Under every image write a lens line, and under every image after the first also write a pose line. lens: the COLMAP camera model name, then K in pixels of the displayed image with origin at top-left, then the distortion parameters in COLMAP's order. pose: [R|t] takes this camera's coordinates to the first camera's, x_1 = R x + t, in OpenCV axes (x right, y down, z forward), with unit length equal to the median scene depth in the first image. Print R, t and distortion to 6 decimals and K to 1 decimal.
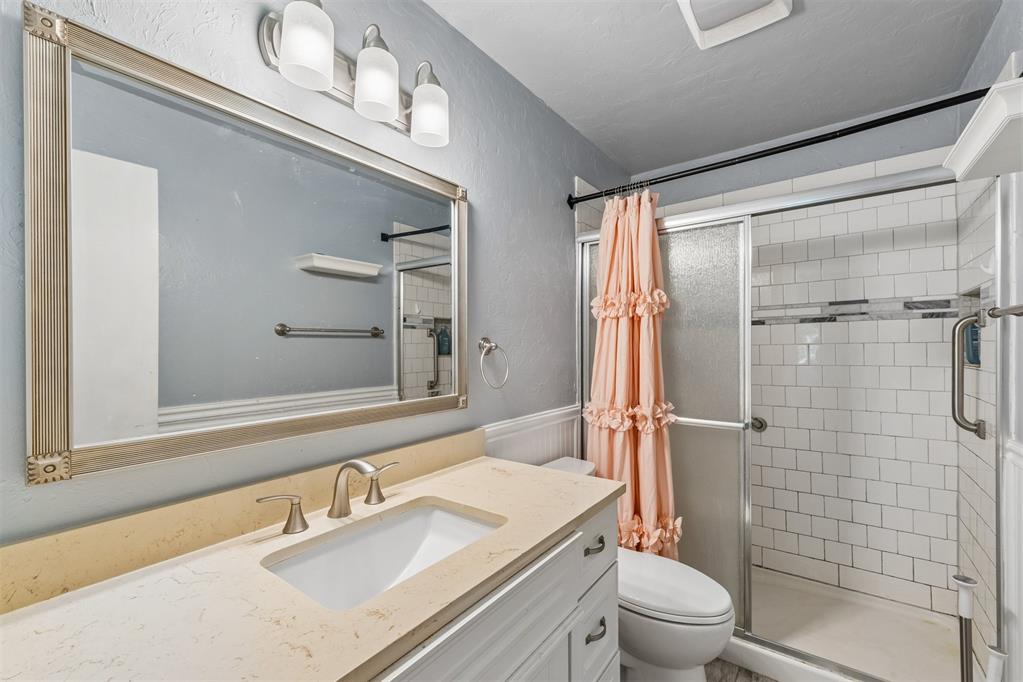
lens RADIAL K [[433.7, 0, 513.0], [0, 433.7, 346.9], [0, 0, 1]] dist [0.013014, 0.000370]
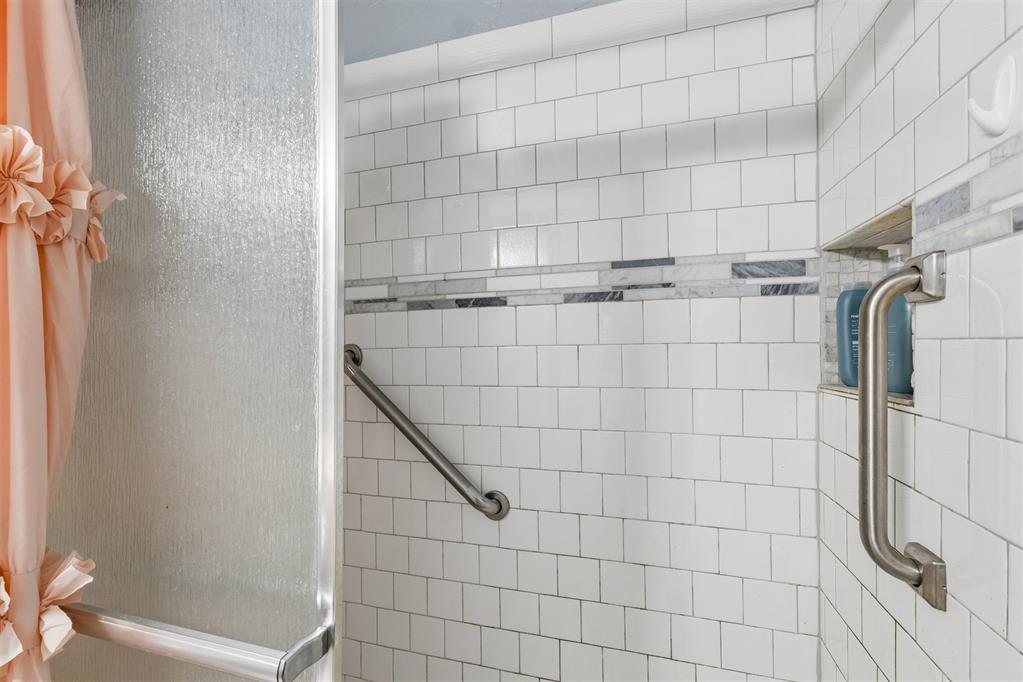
lens RADIAL K [[433.7, 0, 512.7], [0, 433.7, 345.2], [0, 0, 1]] dist [0.013014, 0.000370]
pose [[0.941964, 0.007393, 0.335633, 0.483390], [-0.004992, 0.999955, -0.008016, -0.001695], [-0.335677, 0.005876, 0.941959, 0.610265]]
